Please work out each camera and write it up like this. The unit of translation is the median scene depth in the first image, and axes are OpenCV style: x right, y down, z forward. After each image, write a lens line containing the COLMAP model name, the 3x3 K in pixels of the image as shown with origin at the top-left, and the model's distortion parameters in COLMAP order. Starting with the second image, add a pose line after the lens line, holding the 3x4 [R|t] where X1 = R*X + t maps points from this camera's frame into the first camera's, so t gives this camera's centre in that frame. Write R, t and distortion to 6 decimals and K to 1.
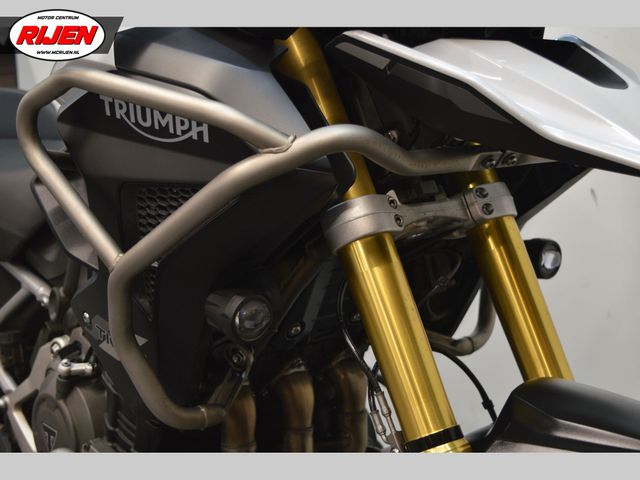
lens RADIAL K [[1091.6, 0, 320.0], [0, 1091.6, 240.0], [0, 0, 1]] dist [0.307691, -1.879247]
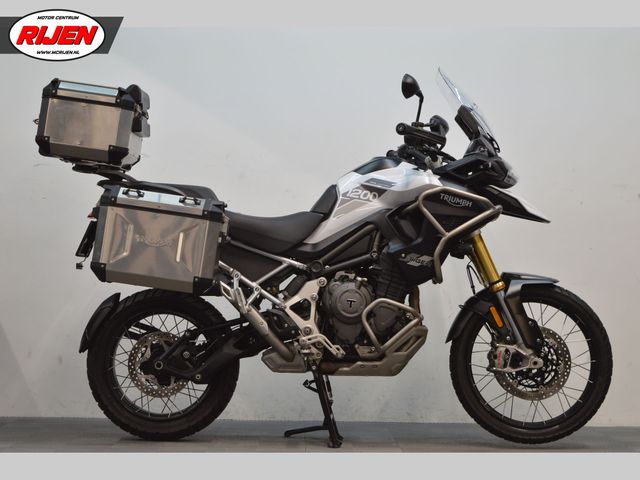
lens RADIAL K [[1437.3, 0, 320.0], [0, 1437.3, 240.0], [0, 0, 1]] dist [0.046865, 0.027169]
pose [[0.697153, 0.078336, 0.712630, -3.371101], [0.047046, 0.986871, -0.154507, 0.659770], [-0.715377, 0.141242, 0.684315, -1.793102]]
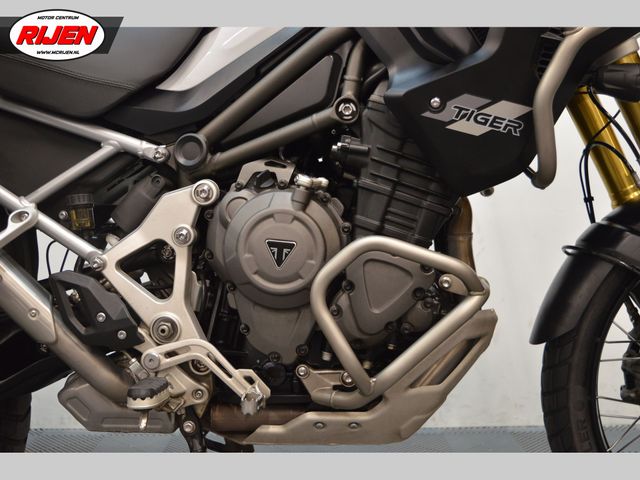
lens RADIAL K [[759.2, 0, 320.0], [0, 759.2, 240.0], [0, 0, 1]] dist [-0.038198, -0.022398]
pose [[0.705807, 0.015973, 0.708224, -0.774267], [0.065813, 0.993943, -0.088005, 0.249473], [-0.705340, 0.108725, 0.700481, 0.514422]]
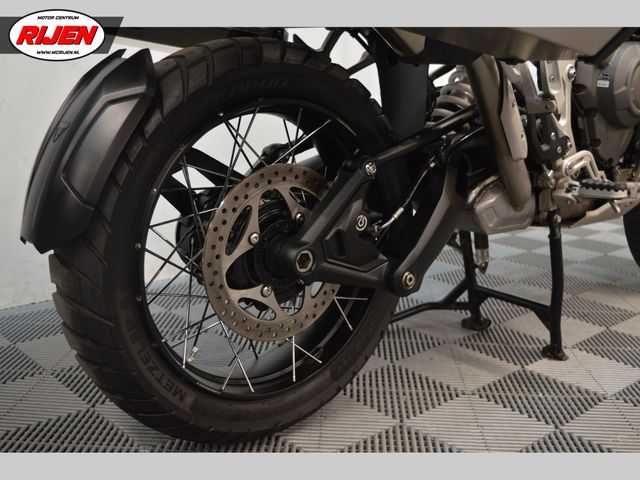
lens RADIAL K [[719.8, 0, 320.0], [0, 719.8, 240.0], [0, 0, 1]] dist [-0.070090, -0.001679]
pose [[0.037580, -0.173515, 0.984114, -1.341517], [0.099333, 0.980581, 0.169099, 0.188901], [-0.994344, 0.091400, 0.054086, 1.515978]]
